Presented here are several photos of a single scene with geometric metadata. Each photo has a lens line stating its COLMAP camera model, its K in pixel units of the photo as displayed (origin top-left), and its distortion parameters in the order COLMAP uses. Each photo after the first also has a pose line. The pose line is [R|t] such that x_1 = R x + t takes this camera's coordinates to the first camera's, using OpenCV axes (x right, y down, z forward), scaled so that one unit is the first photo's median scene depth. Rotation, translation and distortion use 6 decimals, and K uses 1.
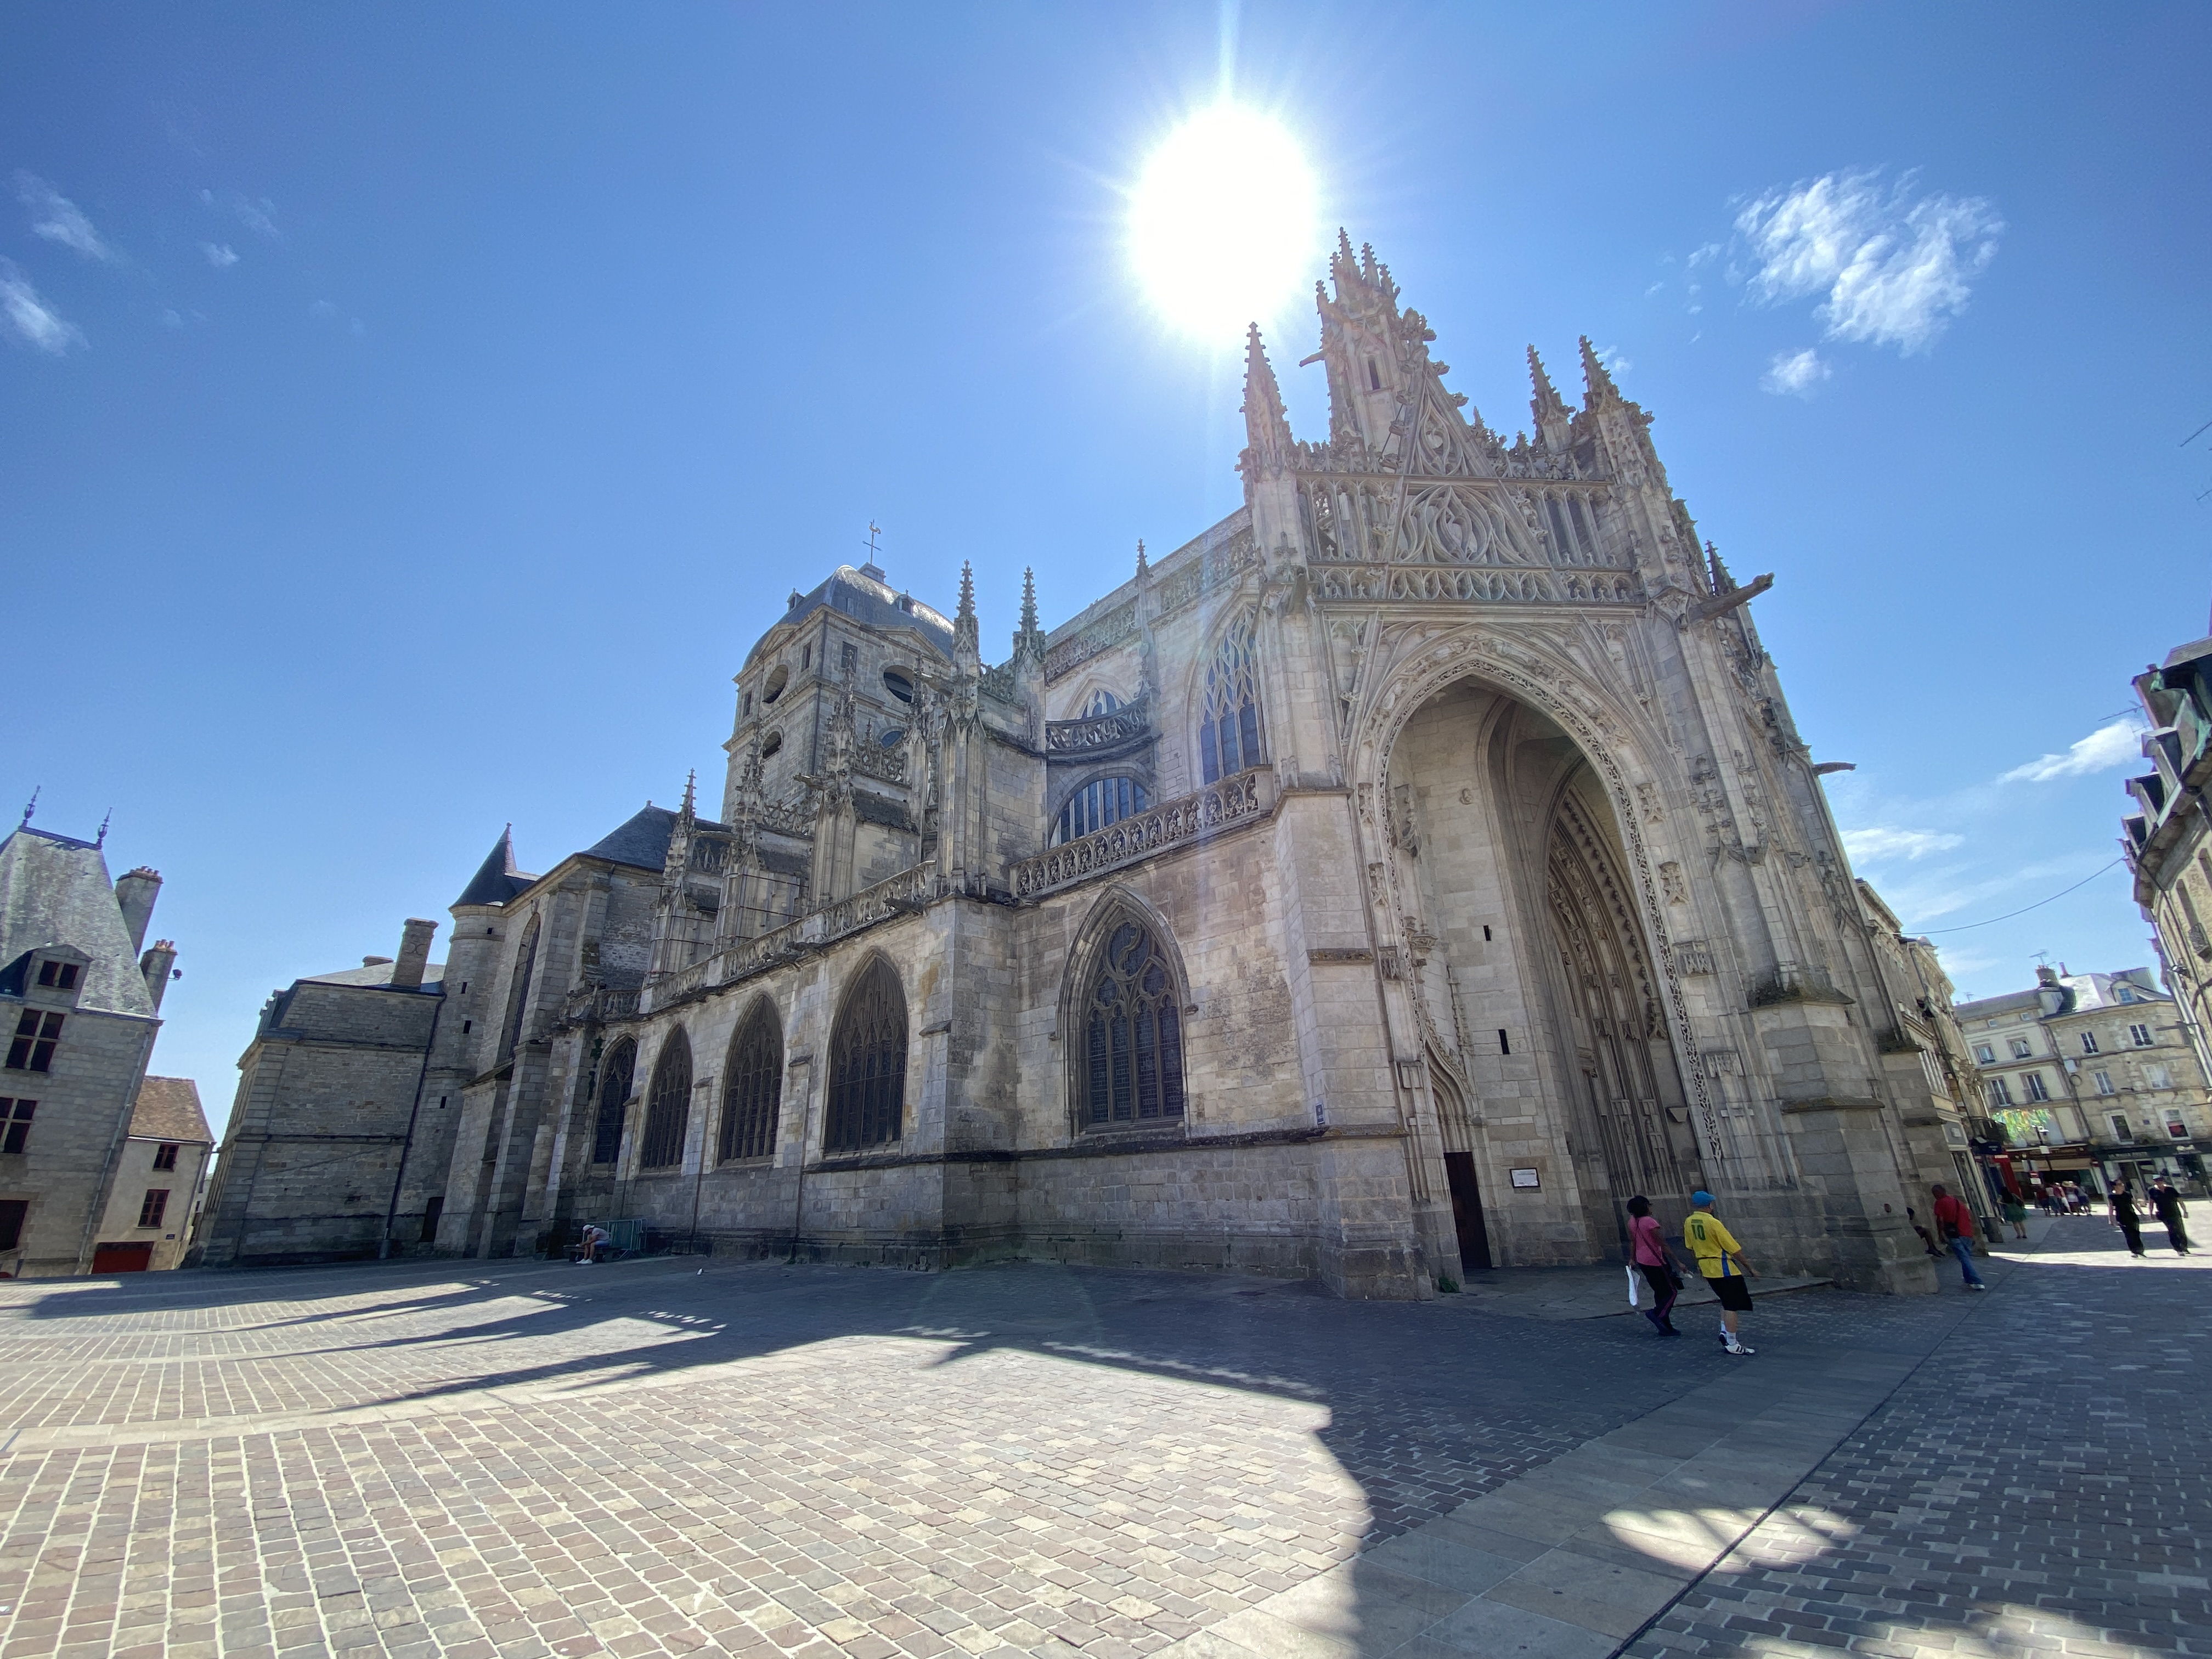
lens RADIAL K [[904.9, 0, 1106.0], [0, 904.9, 829.5], [0, 0, 1]] dist [0.045064, -0.025916]
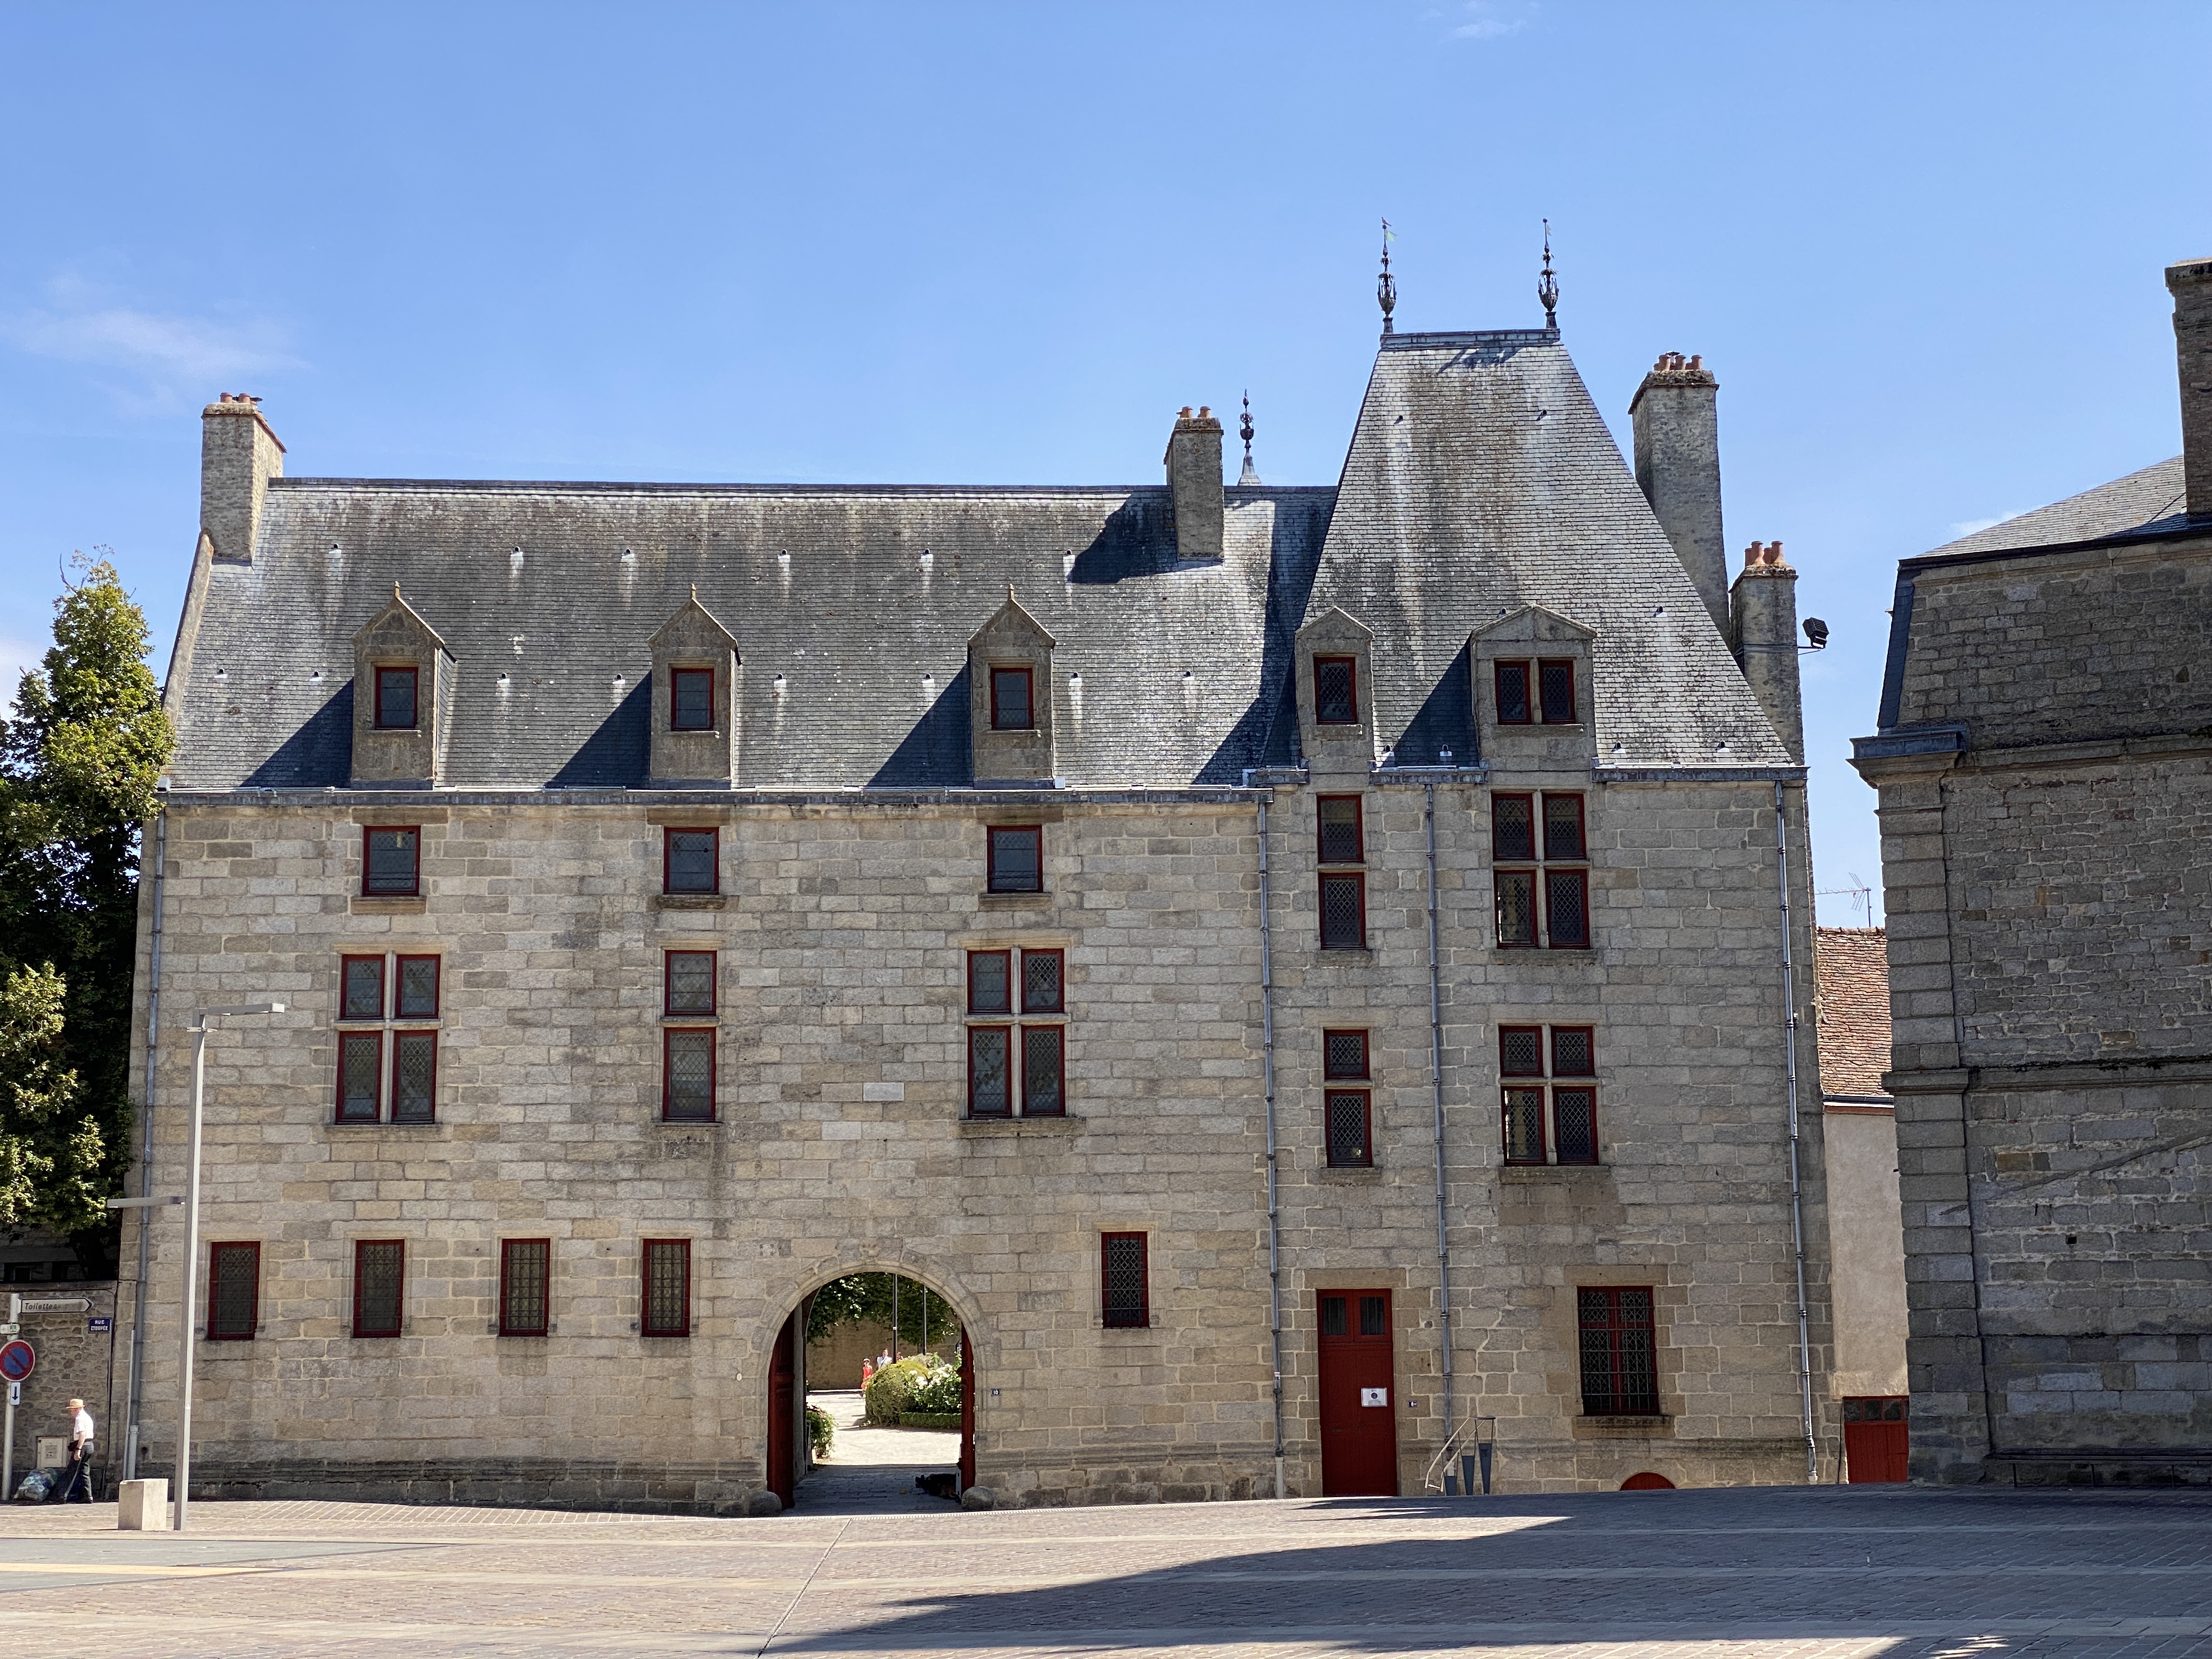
lens RADIAL K [[3264.1, 0, 1106.0], [0, 3264.1, 829.5], [0, 0, 1]] dist [0.032634, 0.050524]
pose [[0.328978, -0.126285, -0.935855, -0.010895], [0.350928, 0.936398, -0.002998, 0.244306], [0.876711, -0.327431, 0.352372, 0.609014]]
